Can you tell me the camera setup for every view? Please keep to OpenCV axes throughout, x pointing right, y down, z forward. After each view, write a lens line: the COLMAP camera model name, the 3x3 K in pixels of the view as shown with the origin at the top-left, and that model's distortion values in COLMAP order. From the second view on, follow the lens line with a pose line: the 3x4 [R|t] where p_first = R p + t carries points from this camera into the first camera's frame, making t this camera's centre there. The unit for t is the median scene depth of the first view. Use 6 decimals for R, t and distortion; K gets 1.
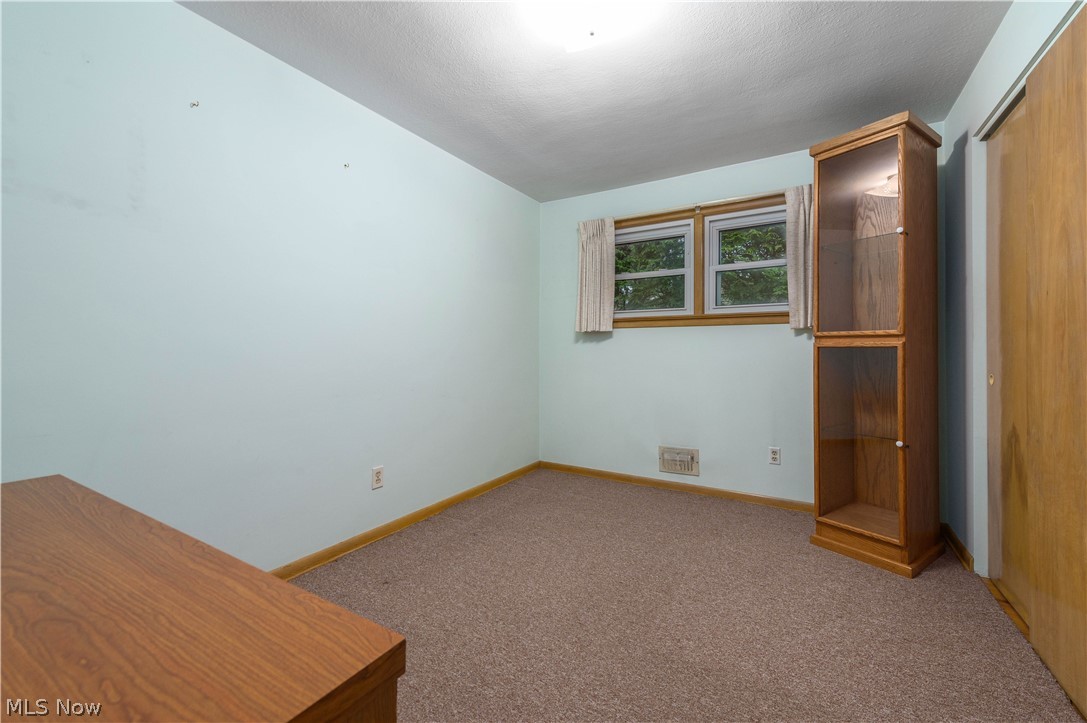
lens RADIAL K [[429.3, 0, 552.3], [0, 429.3, 356.0], [0, 0, 1]] dist [0.015090, 0.000154]
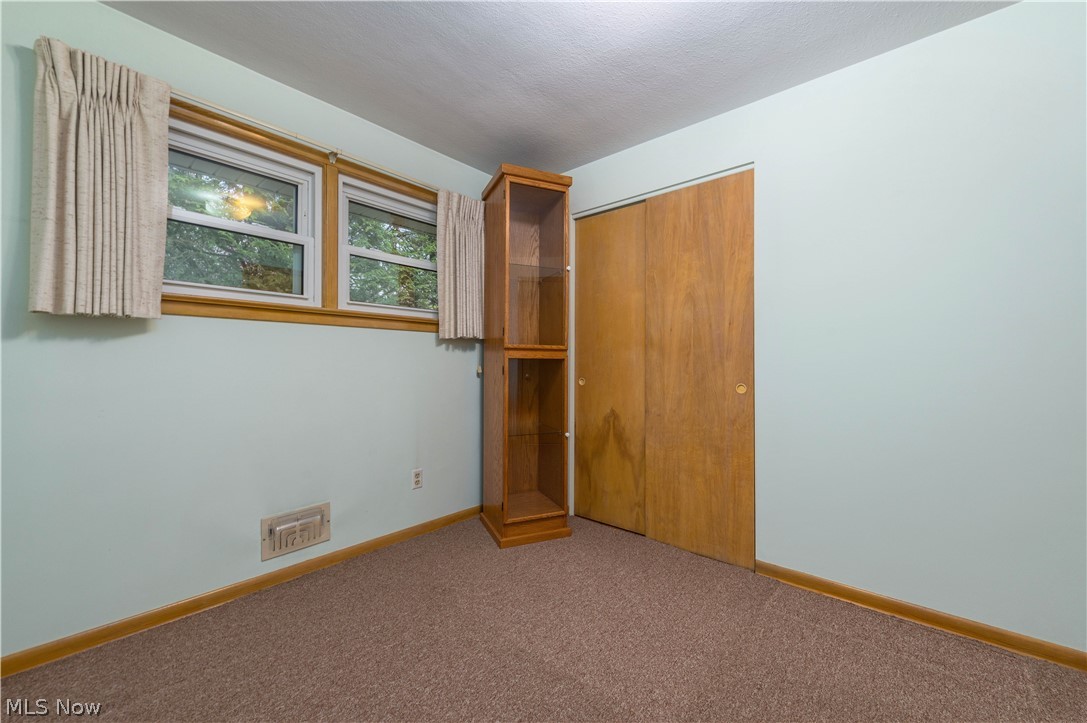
lens RADIAL K [[432.9, 0, 549.9], [0, 432.9, 365.9], [0, 0, 1]] dist [0.023737, 0.000022]
pose [[0.173687, -0.006204, 0.984781, -0.314754], [0.007647, 0.999959, 0.004951, -0.005294], [-0.984771, 0.006671, 0.173727, 0.555666]]
